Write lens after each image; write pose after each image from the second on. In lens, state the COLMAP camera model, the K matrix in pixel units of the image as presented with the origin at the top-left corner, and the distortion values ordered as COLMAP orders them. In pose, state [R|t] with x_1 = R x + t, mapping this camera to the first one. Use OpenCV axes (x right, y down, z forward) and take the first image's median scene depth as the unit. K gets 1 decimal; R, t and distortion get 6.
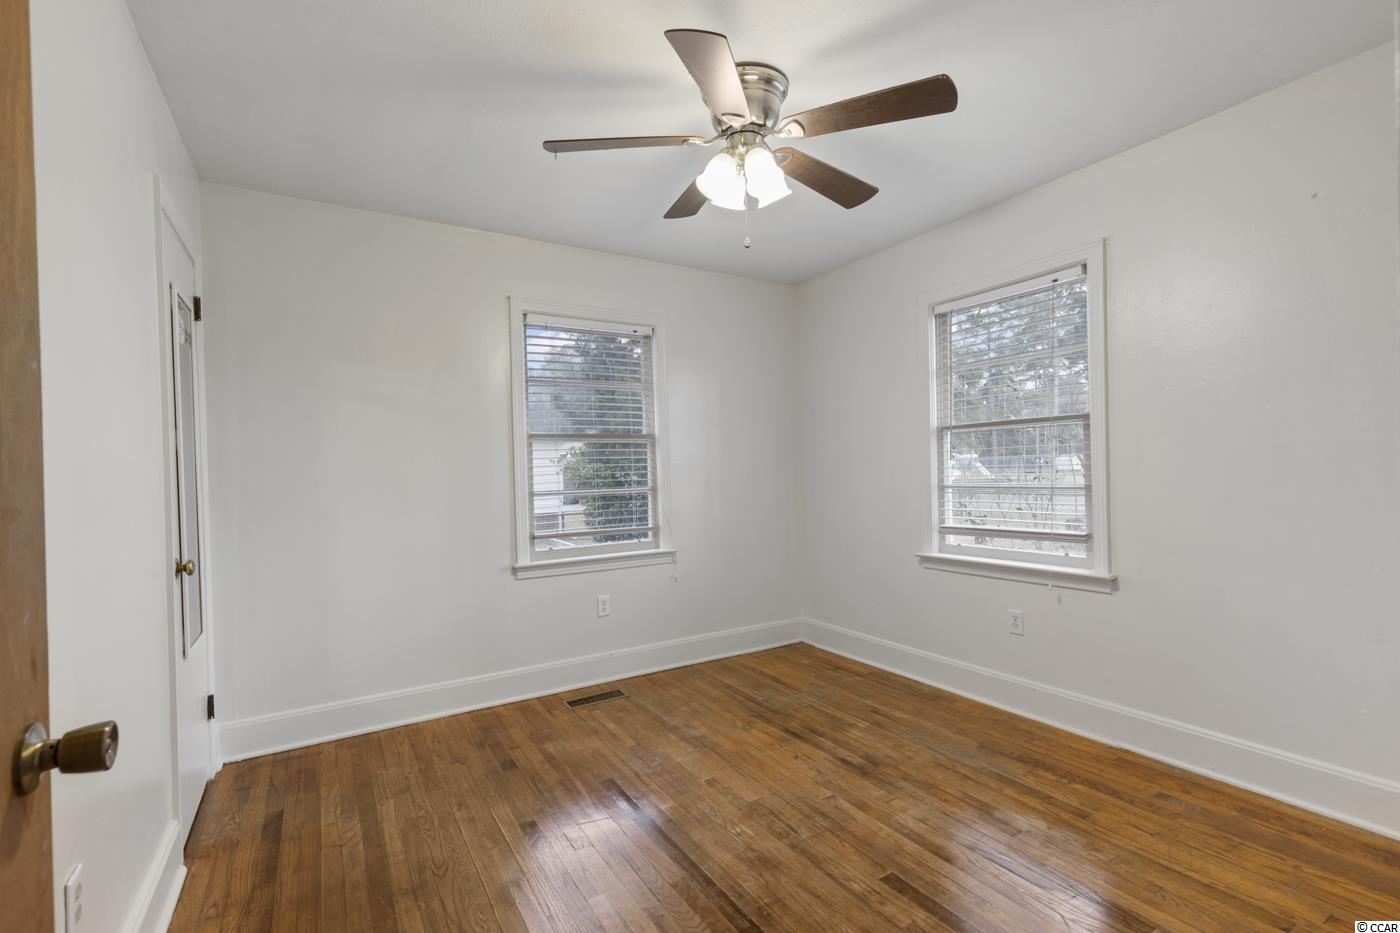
lens RADIAL K [[628.4, 0, 697.6], [0, 628.4, 471.0], [0, 0, 1]] dist [0.002910, 0.000232]
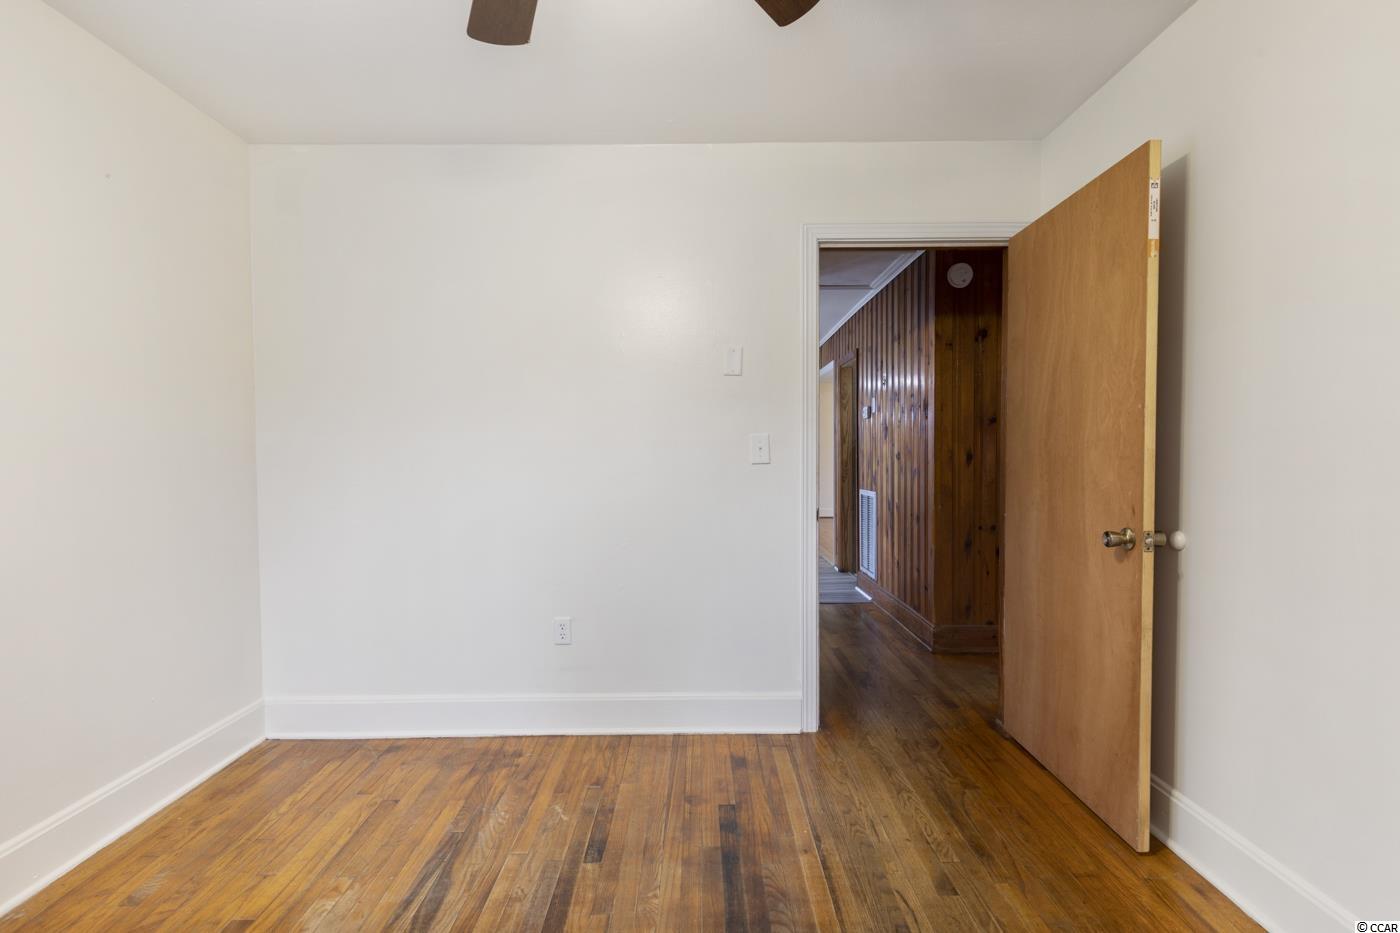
lens RADIAL K [[628.4, 0, 697.6], [0, 628.4, 471.0], [0, 0, 1]] dist [0.002910, 0.000232]
pose [[-0.856395, 0.011650, 0.516190, -0.234962], [0.024260, 0.999549, 0.017691, 0.005769], [-0.515751, 0.027673, -0.856292, 1.284487]]
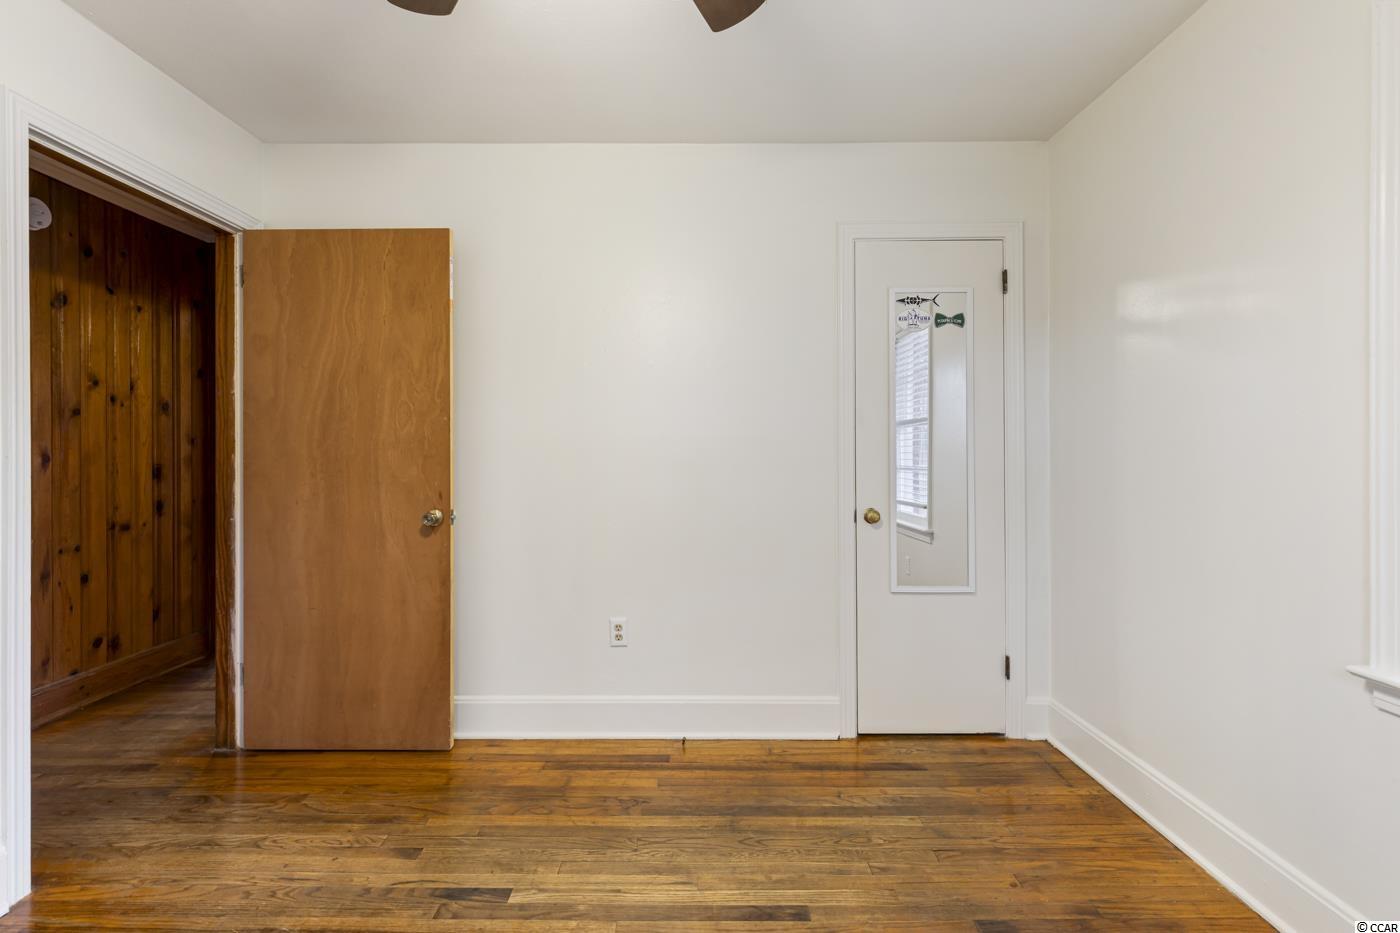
lens RADIAL K [[636.8, 0, 699.5], [0, 636.8, 448.2], [0, 0, 1]] dist [0.002081, 0.000235]
pose [[-0.515886, 0.022287, -0.856367, 0.423651], [0.012921, 0.999750, 0.018234, -0.012063], [0.856560, -0.001659, -0.516045, 1.249992]]
